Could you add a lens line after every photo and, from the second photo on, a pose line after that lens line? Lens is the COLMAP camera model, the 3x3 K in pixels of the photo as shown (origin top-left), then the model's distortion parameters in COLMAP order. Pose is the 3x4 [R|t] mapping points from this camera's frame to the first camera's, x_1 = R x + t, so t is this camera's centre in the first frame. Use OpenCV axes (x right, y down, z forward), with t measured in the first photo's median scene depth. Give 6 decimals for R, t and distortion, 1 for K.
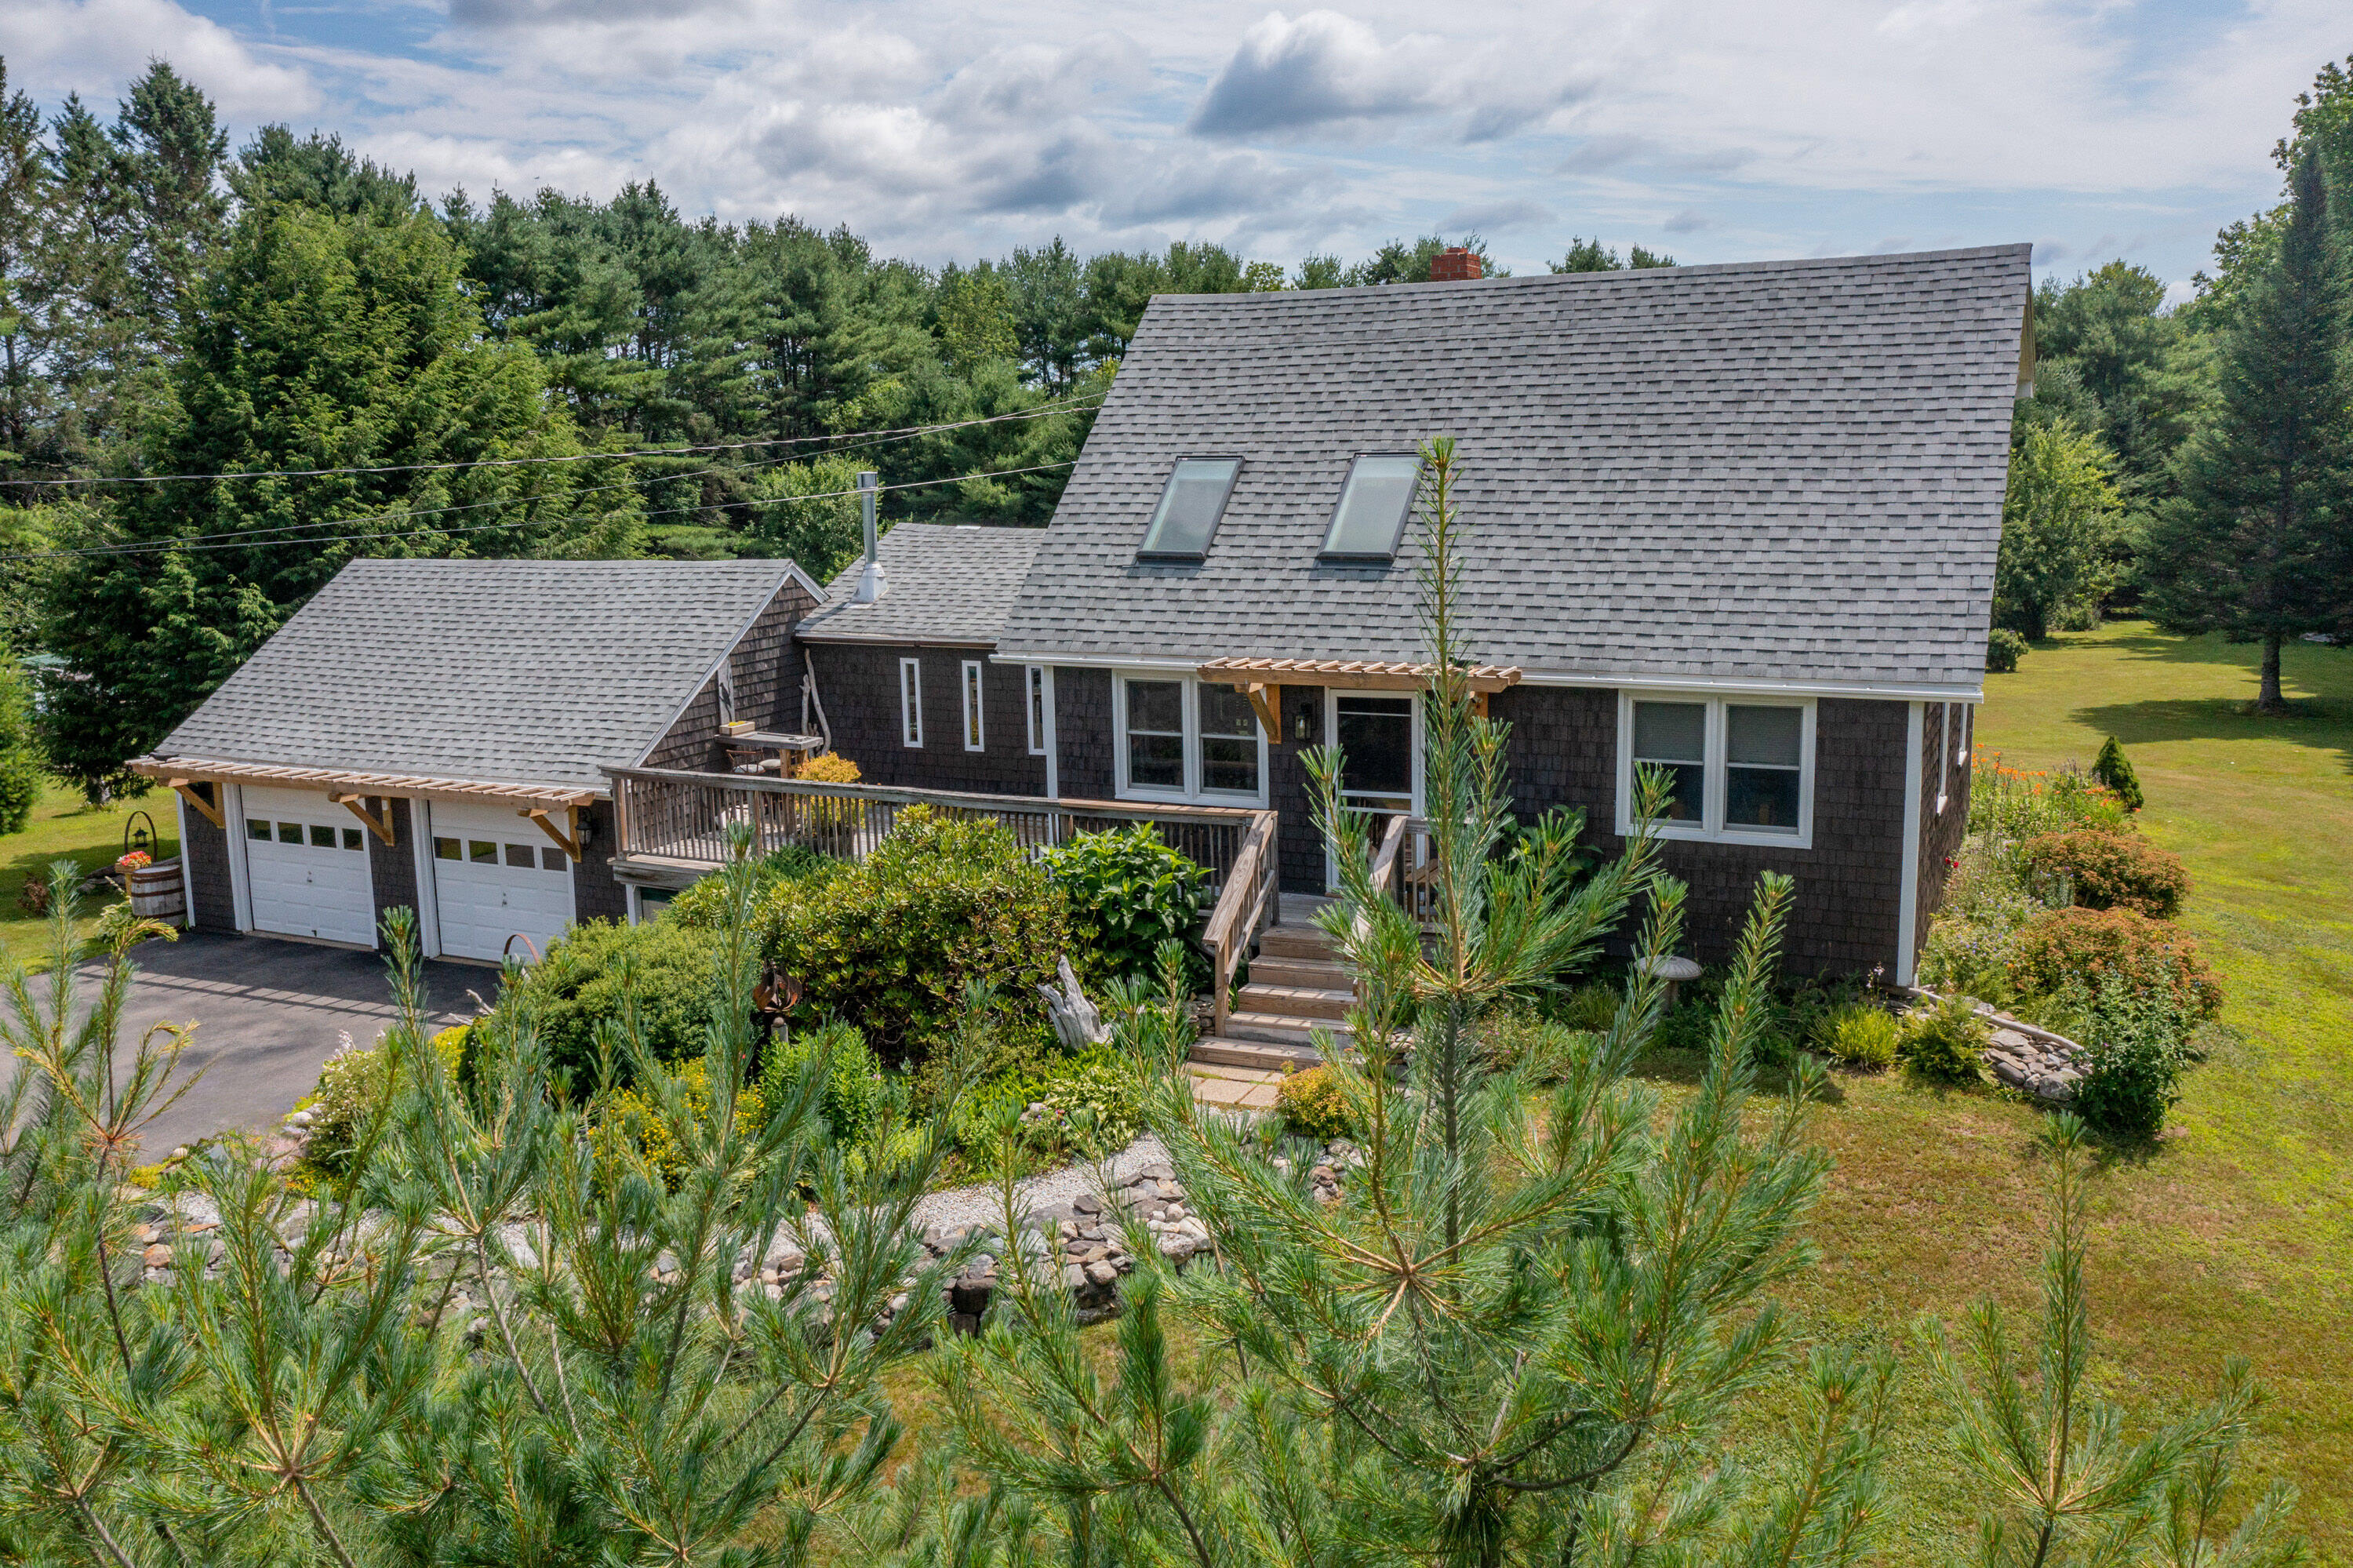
lens RADIAL K [[1873.5, 0, 1160.3], [0, 1873.5, 766.8], [0, 0, 1]] dist [-0.012337, -0.004102]
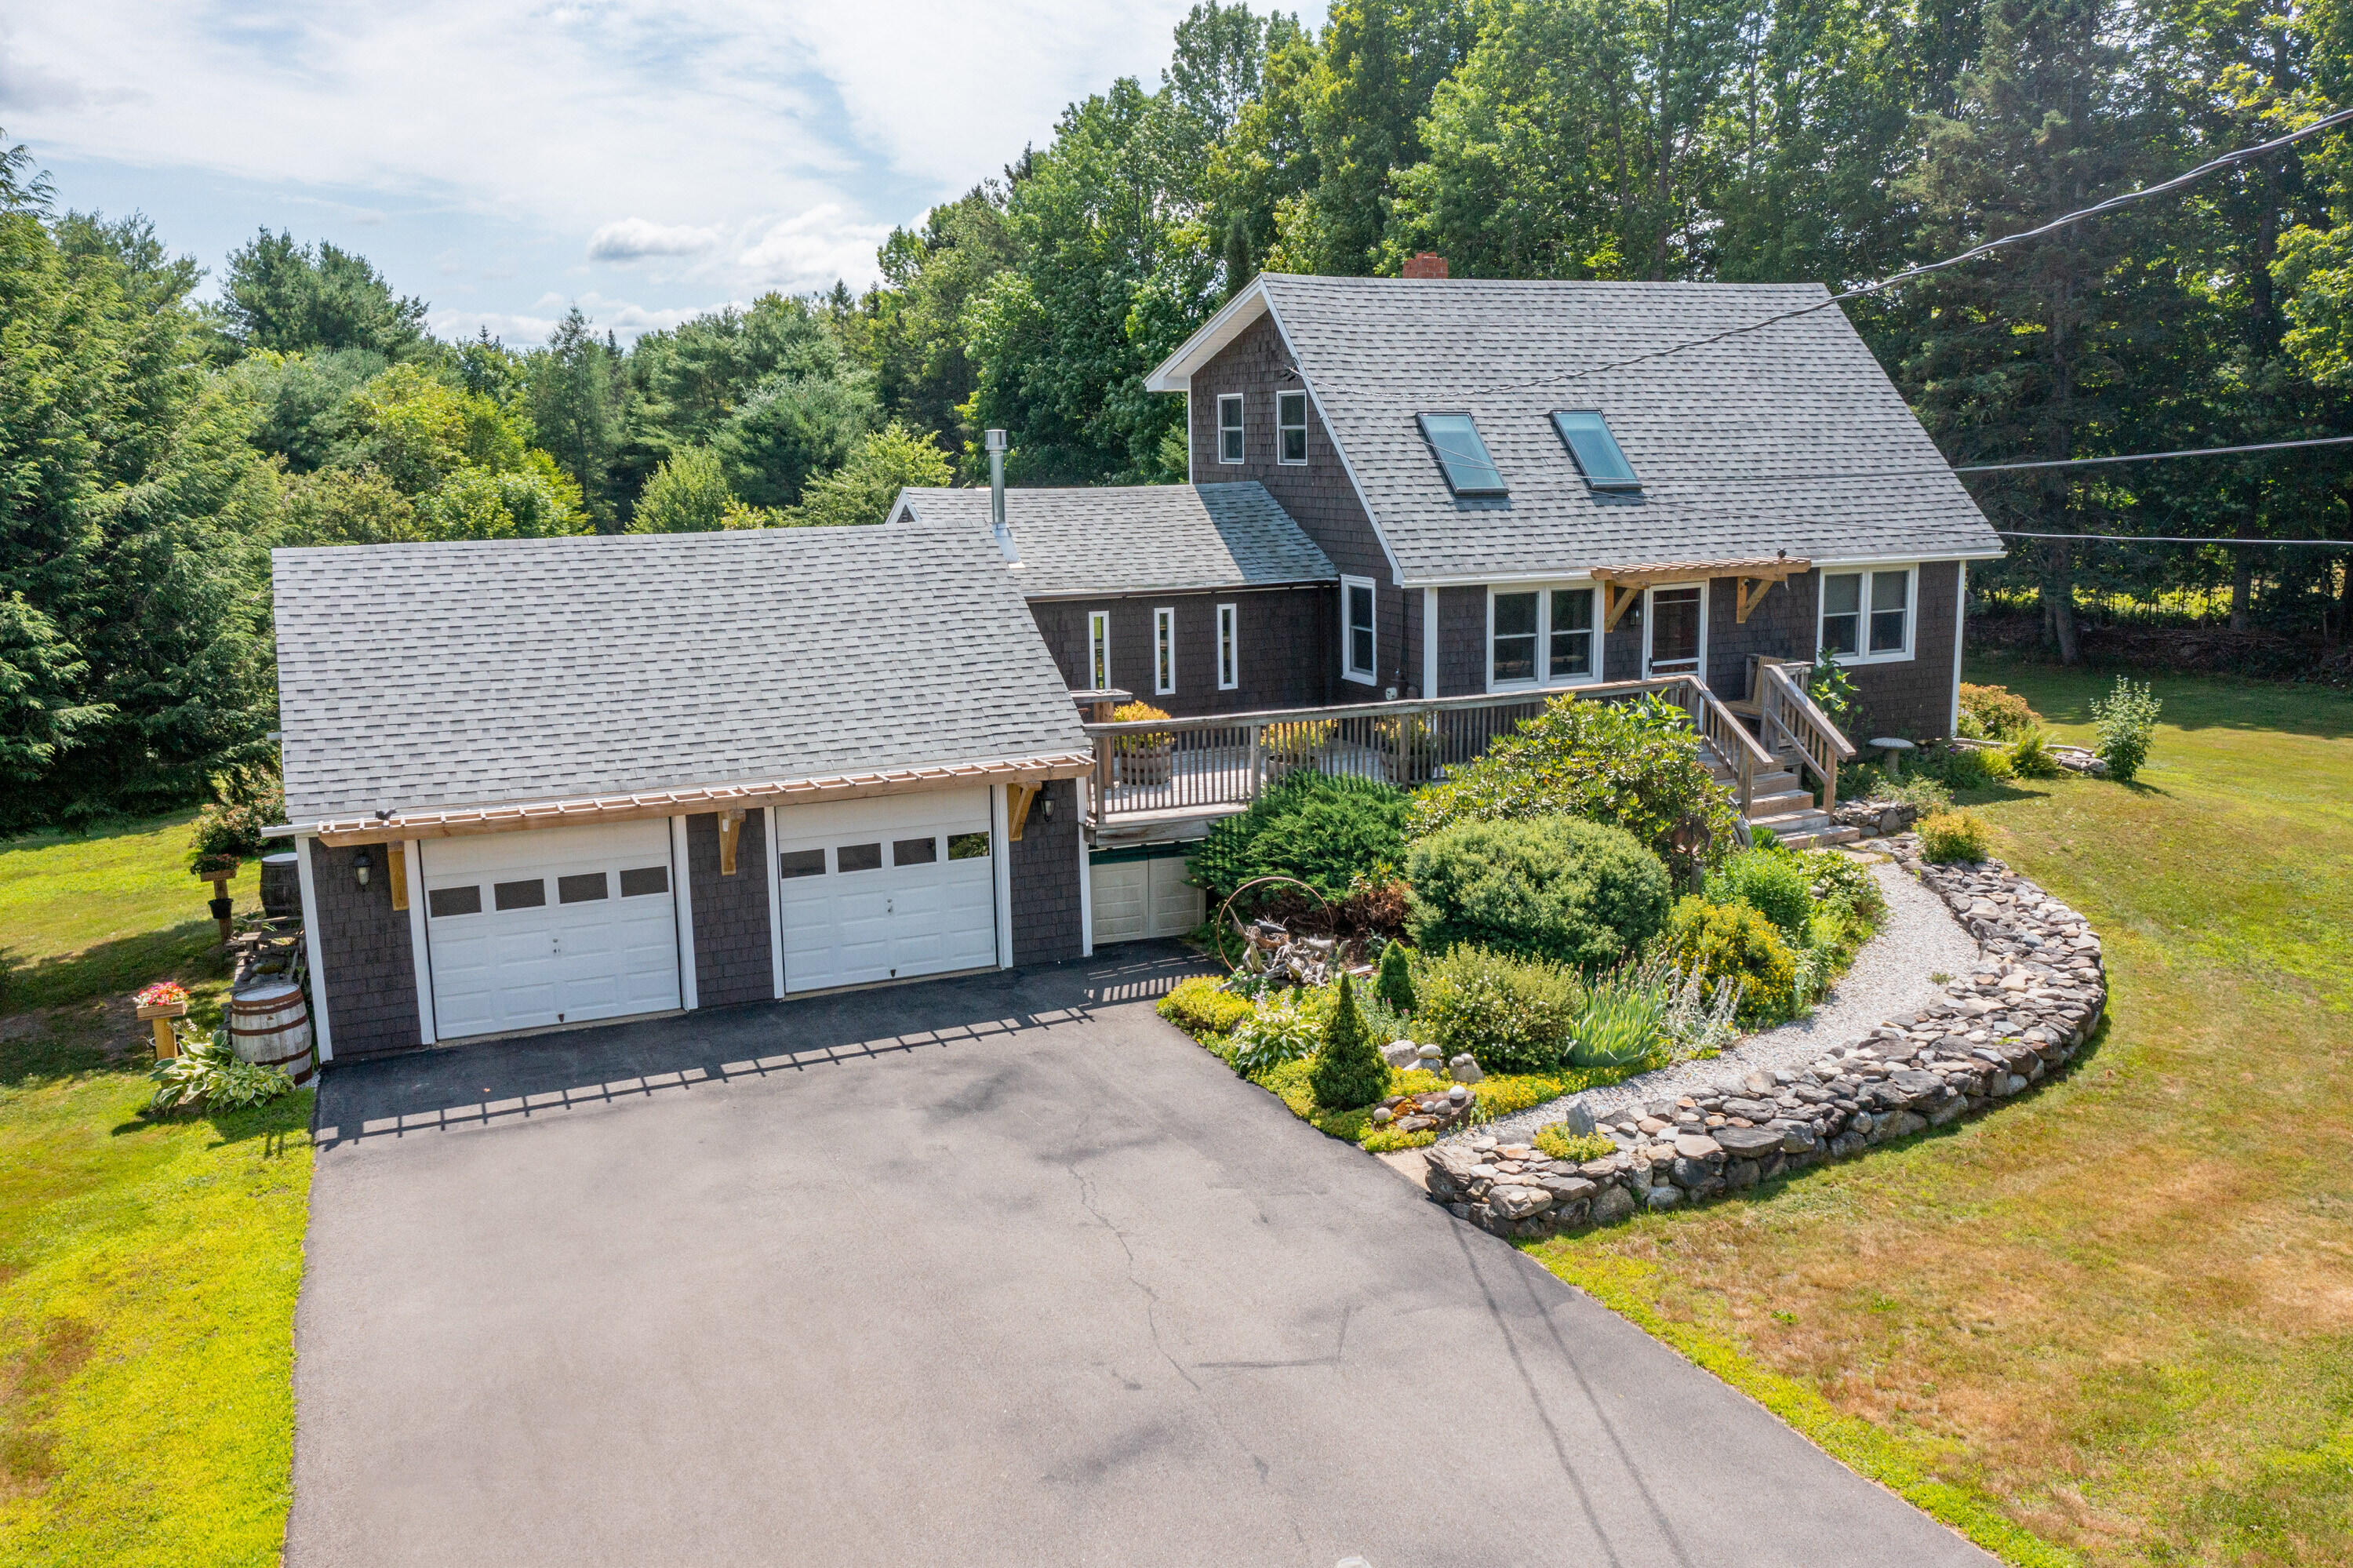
lens RADIAL K [[1873.5, 0, 1189.0], [0, 1873.5, 764.3], [0, 0, 1]] dist [-0.012337, -0.004102]
pose [[0.646981, -0.123118, 0.752501, -0.981737], [0.132660, 0.990003, 0.047918, -0.020186], [-0.750878, 0.068825, 0.656845, 0.336577]]
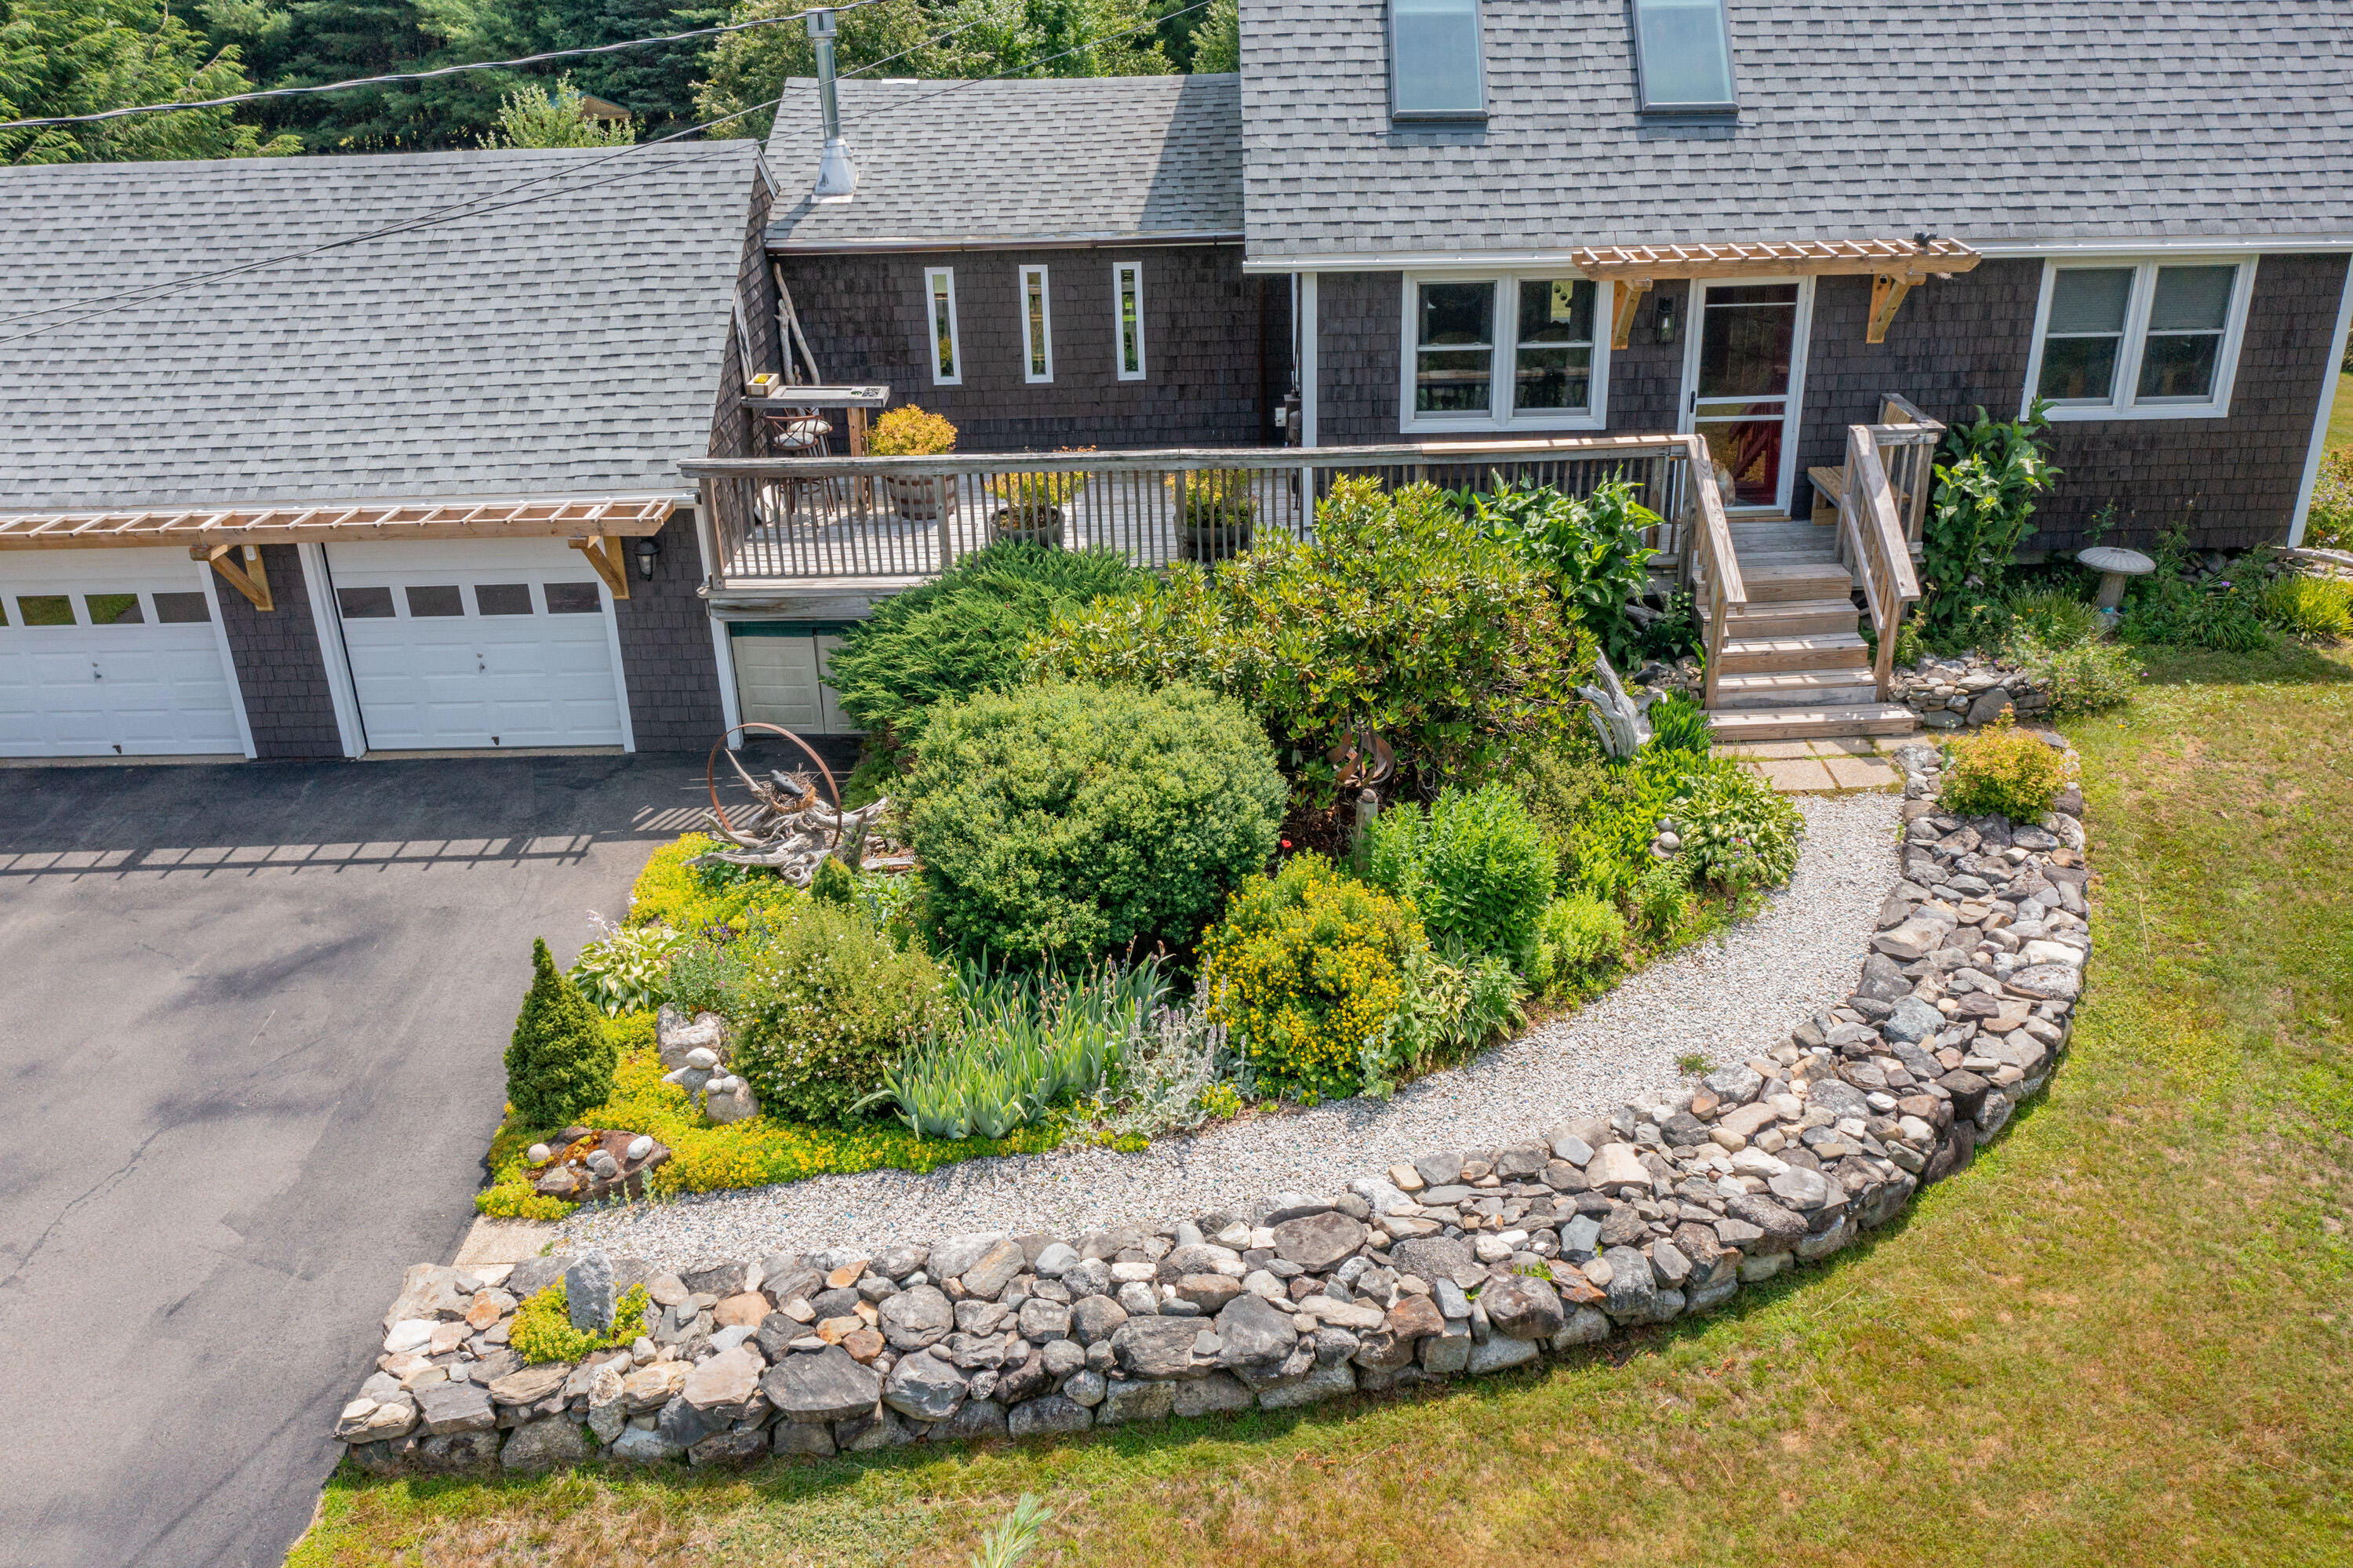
lens RADIAL K [[1873.5, 0, 1168.3], [0, 1873.5, 778.9], [0, 0, 1]] dist [-0.012337, -0.004102]
pose [[0.906072, -0.181359, 0.382287, -0.423416], [0.080340, 0.960789, 0.265387, -0.058655], [-0.415427, -0.209746, 0.885114, 0.270106]]
